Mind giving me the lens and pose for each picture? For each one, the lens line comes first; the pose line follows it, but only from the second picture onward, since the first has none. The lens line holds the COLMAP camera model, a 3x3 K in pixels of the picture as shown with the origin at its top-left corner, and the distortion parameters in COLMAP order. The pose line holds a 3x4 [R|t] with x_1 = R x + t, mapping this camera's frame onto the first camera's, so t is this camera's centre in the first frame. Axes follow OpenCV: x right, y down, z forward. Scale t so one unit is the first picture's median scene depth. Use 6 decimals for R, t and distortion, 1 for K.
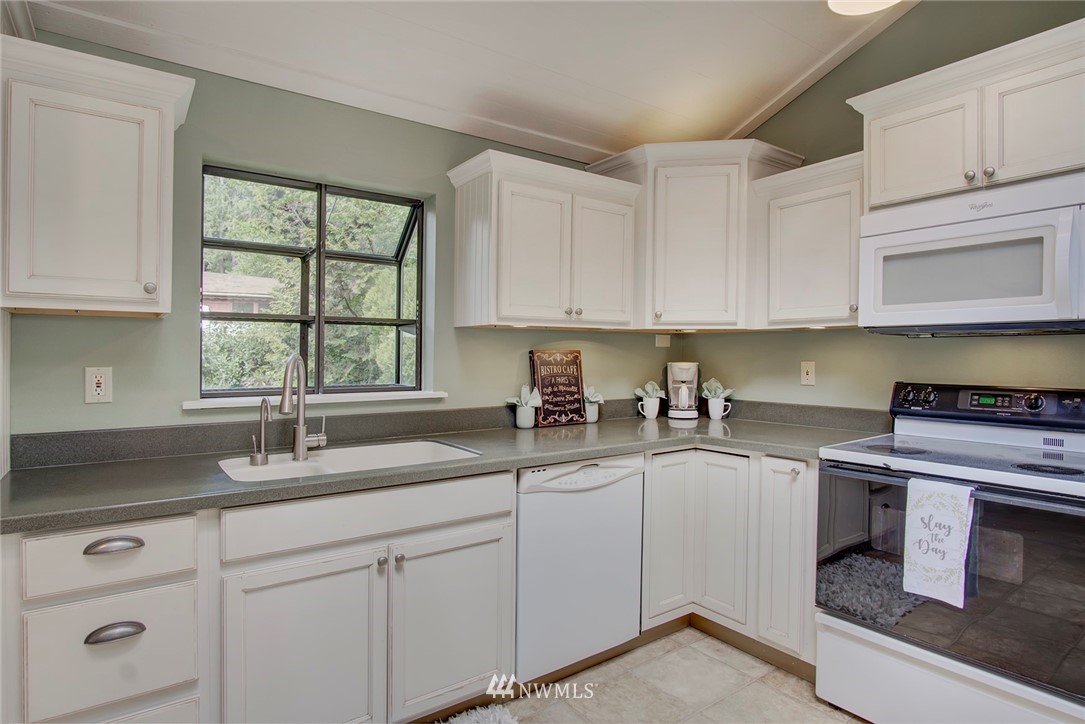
lens RADIAL K [[588.3, 0, 544.6], [0, 588.3, 359.9], [0, 0, 1]] dist [-0.030687, 0.008445]
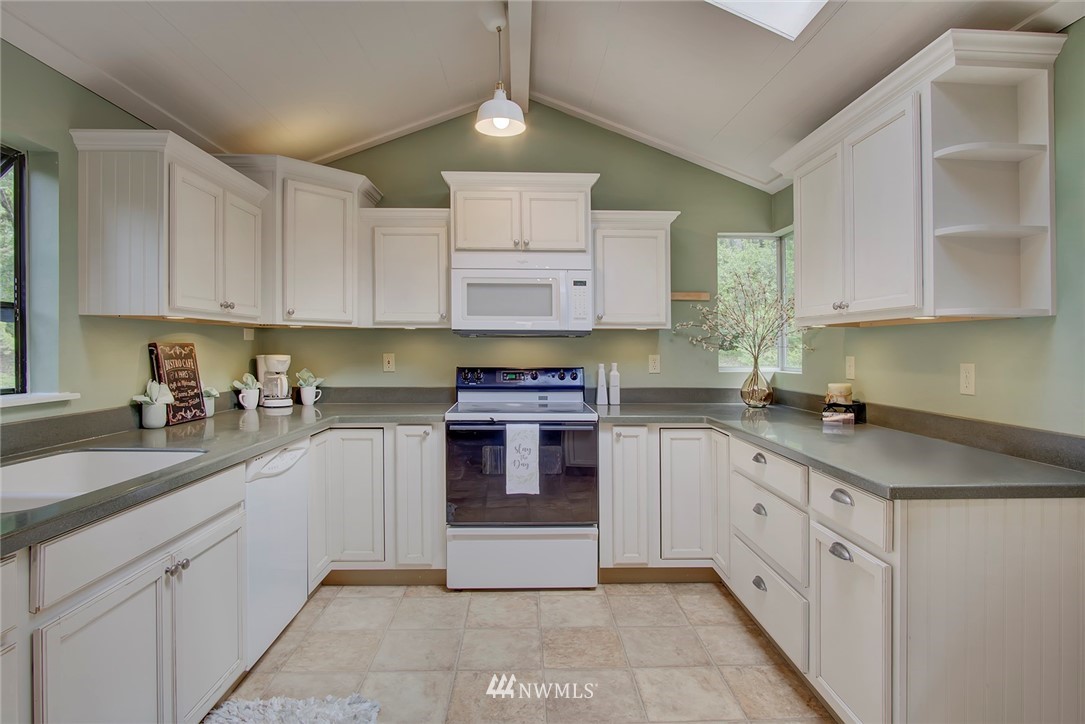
lens RADIAL K [[588.3, 0, 543.9], [0, 588.3, 323.8], [0, 0, 1]] dist [-0.030687, 0.008445]
pose [[0.561637, 0.034293, 0.826673, -0.477236], [0.004839, 0.998987, -0.044729, -0.003017], [-0.827370, 0.029122, 0.560902, -0.014928]]
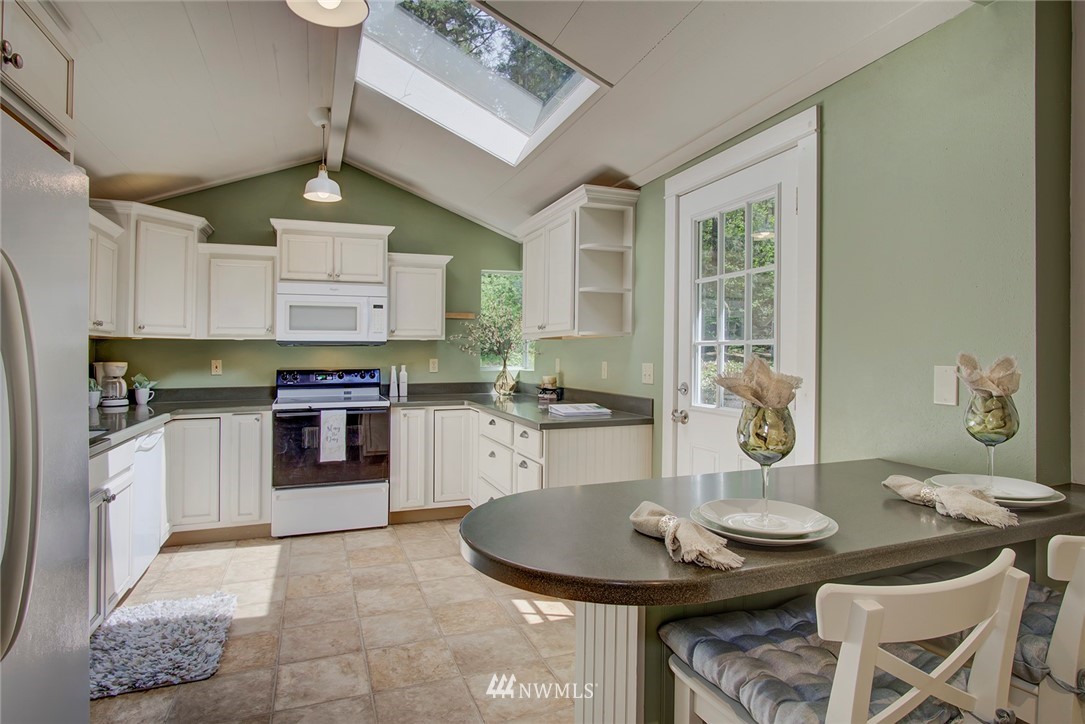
lens RADIAL K [[588.3, 0, 535.9], [0, 588.3, 294.8], [0, 0, 1]] dist [-0.030687, 0.008445]
pose [[0.265581, 0.092253, 0.959664, -0.939540], [0.015550, 0.994872, -0.099940, -0.001507], [-0.963963, 0.041465, 0.262785, -0.281274]]
